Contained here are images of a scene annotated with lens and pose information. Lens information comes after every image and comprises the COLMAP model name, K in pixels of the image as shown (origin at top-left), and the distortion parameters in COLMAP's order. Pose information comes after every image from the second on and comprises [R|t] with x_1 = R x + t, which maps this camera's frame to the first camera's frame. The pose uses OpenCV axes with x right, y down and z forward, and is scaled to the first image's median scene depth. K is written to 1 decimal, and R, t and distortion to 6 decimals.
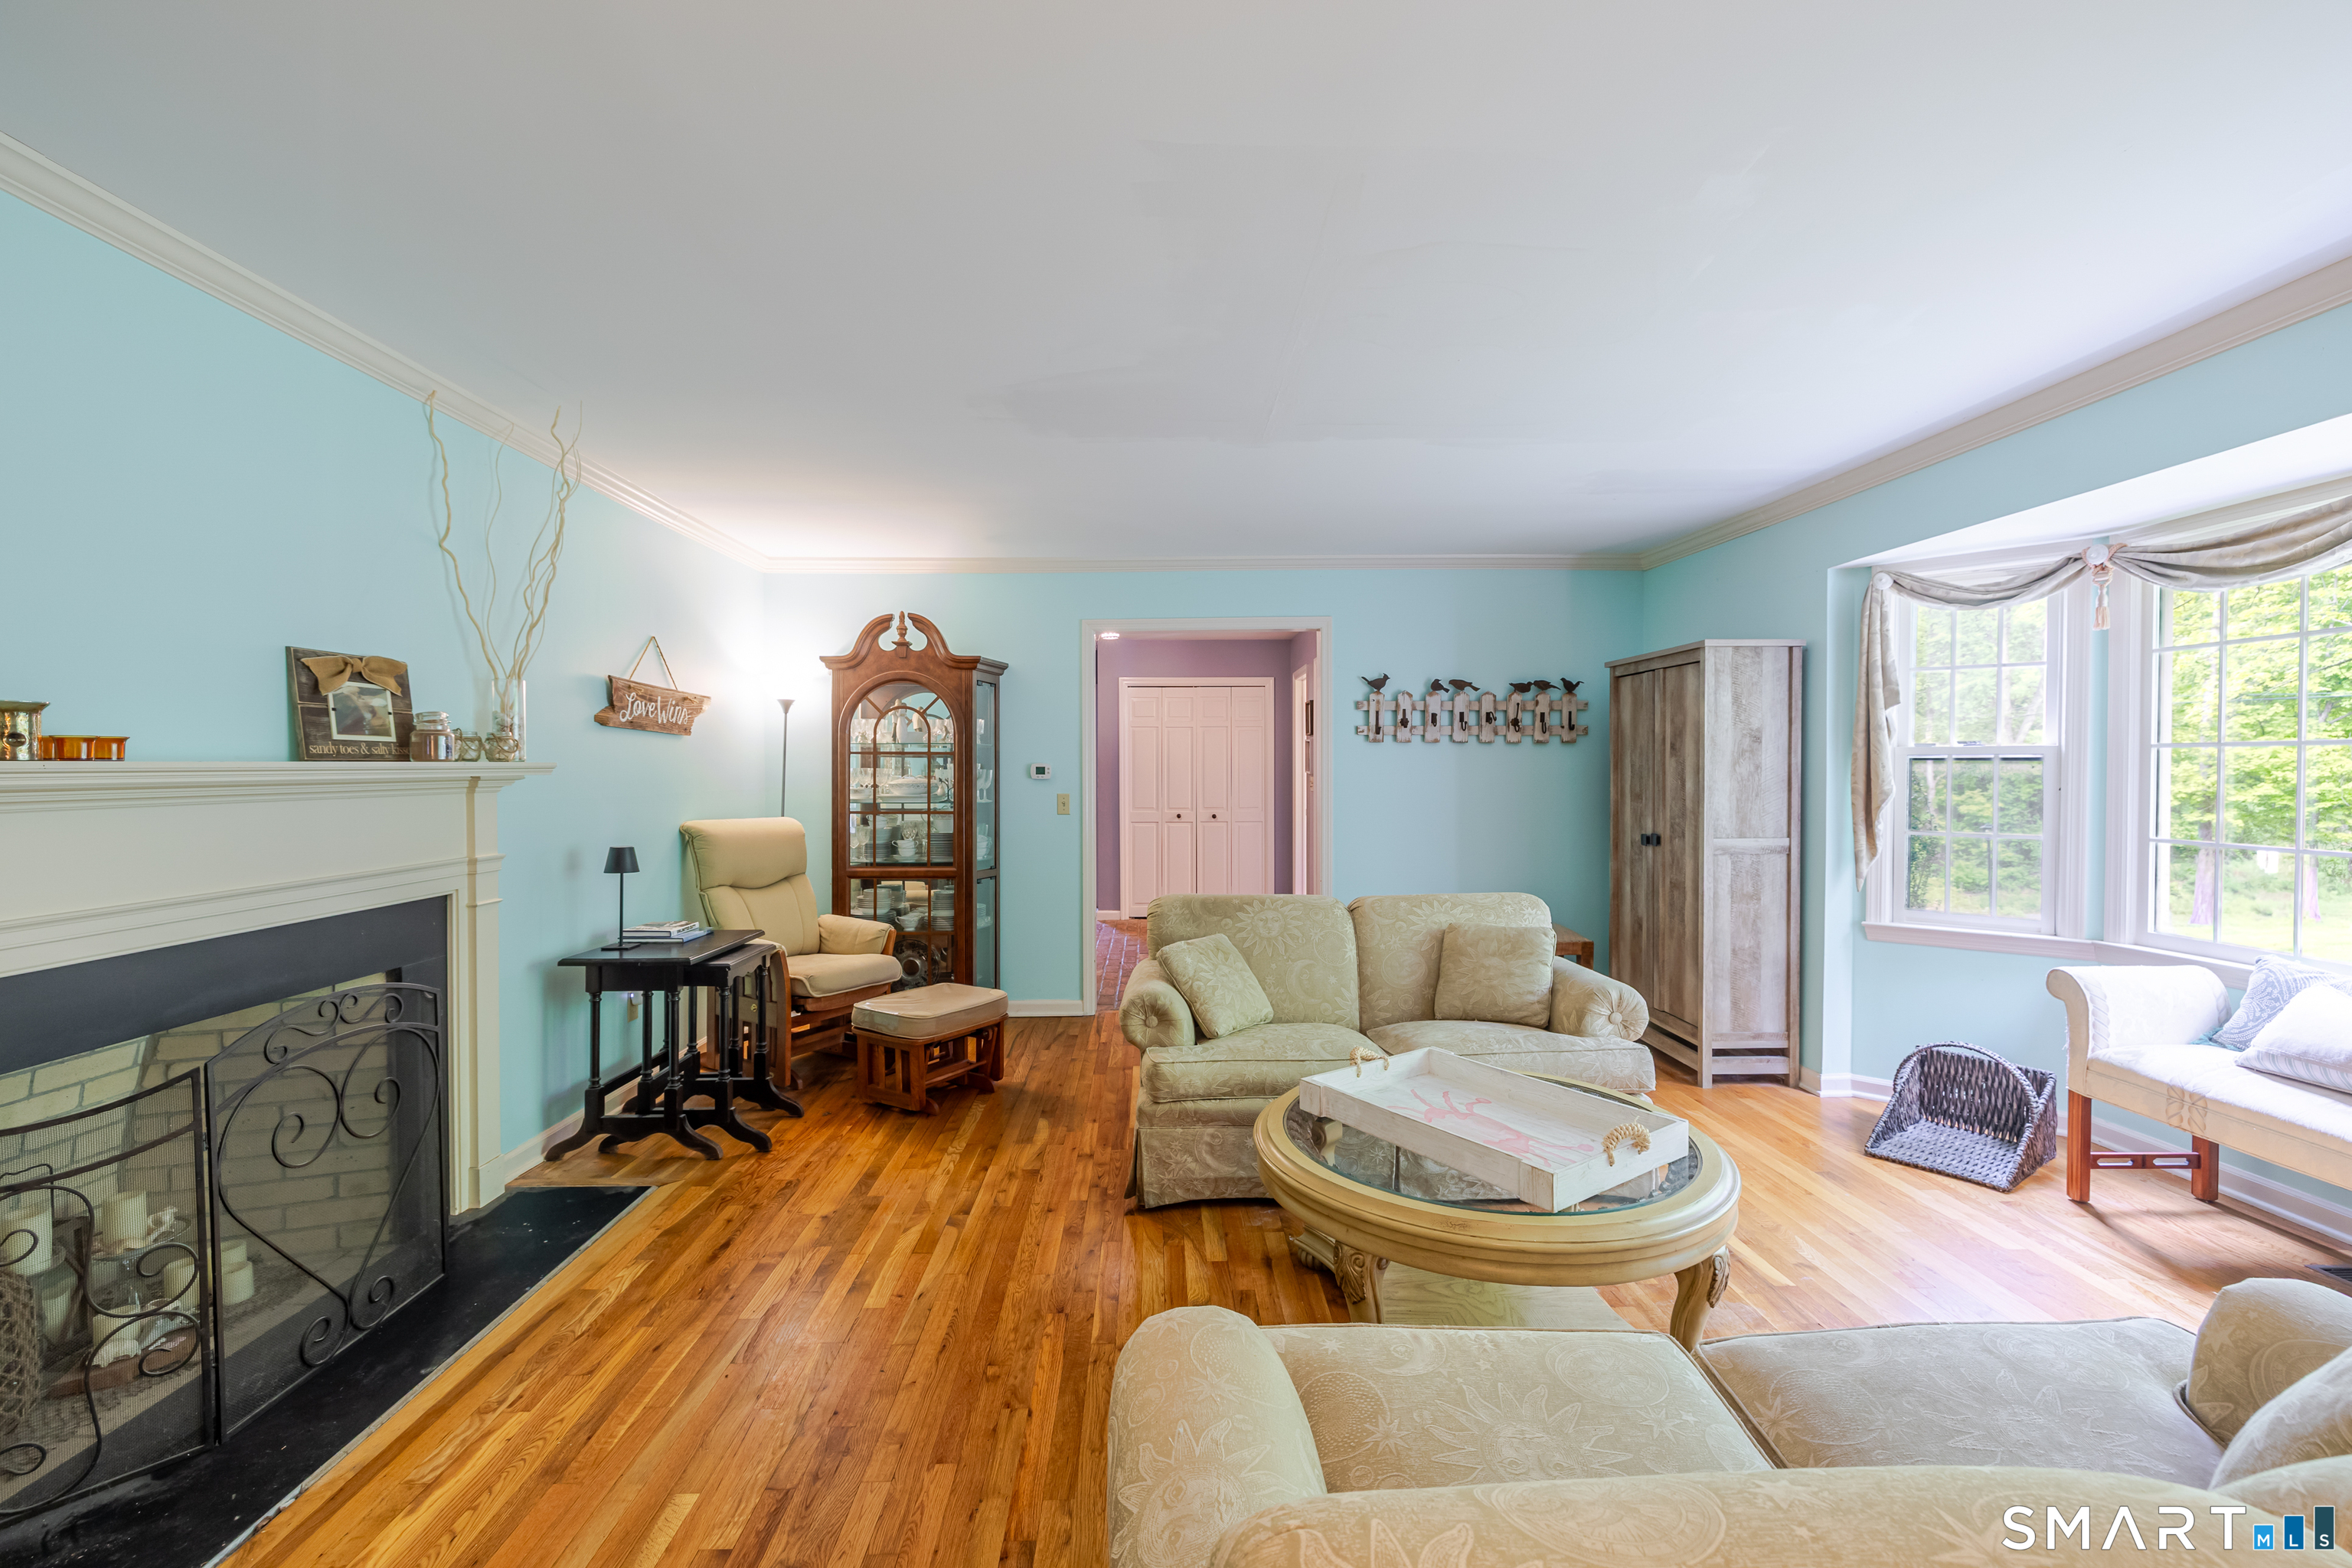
lens RADIAL K [[991.0, 0, 1168.8], [0, 991.0, 778.8], [0, 0, 1]] dist [-0.000356, -0.000174]
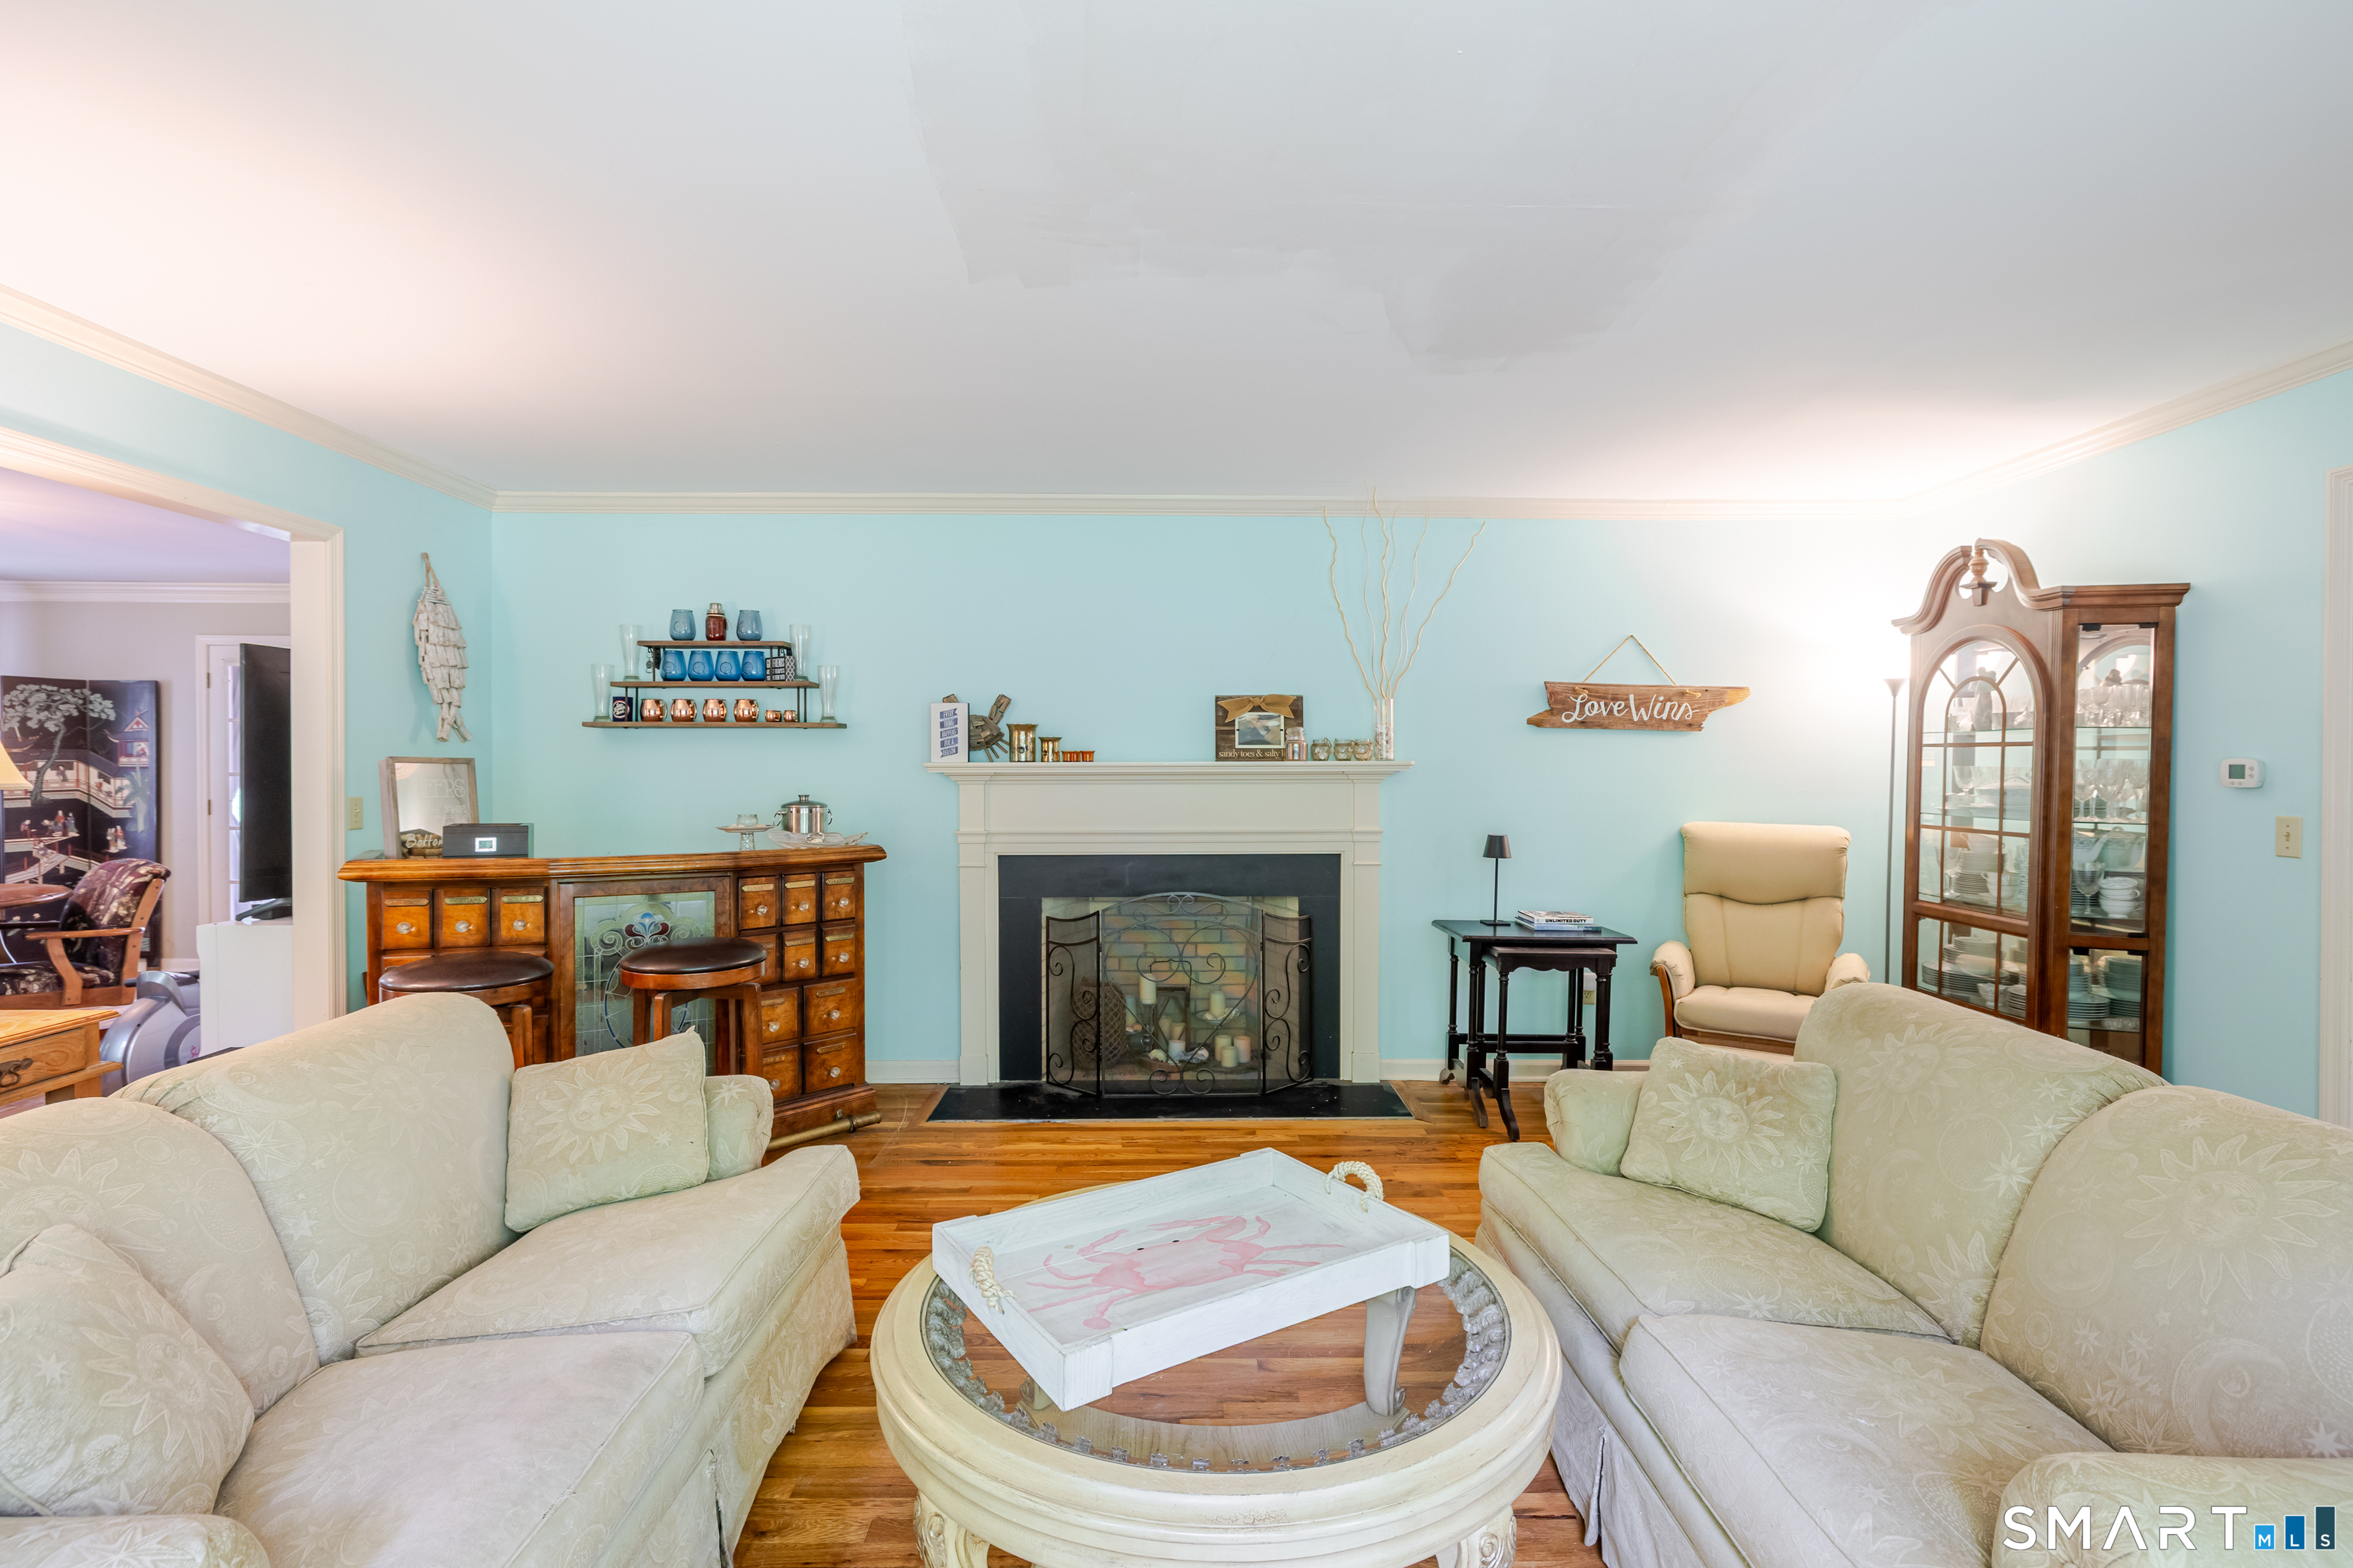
lens RADIAL K [[1100.5, 0, 1176.5], [0, 1100.5, 784.0], [0, 0, 1]] dist [-0.001650, -0.000169]
pose [[-0.002817, 0.019928, -0.999797, 0.940188], [-0.011494, 0.999735, 0.019959, -0.014270], [0.999930, 0.011548, -0.002587, 0.841770]]
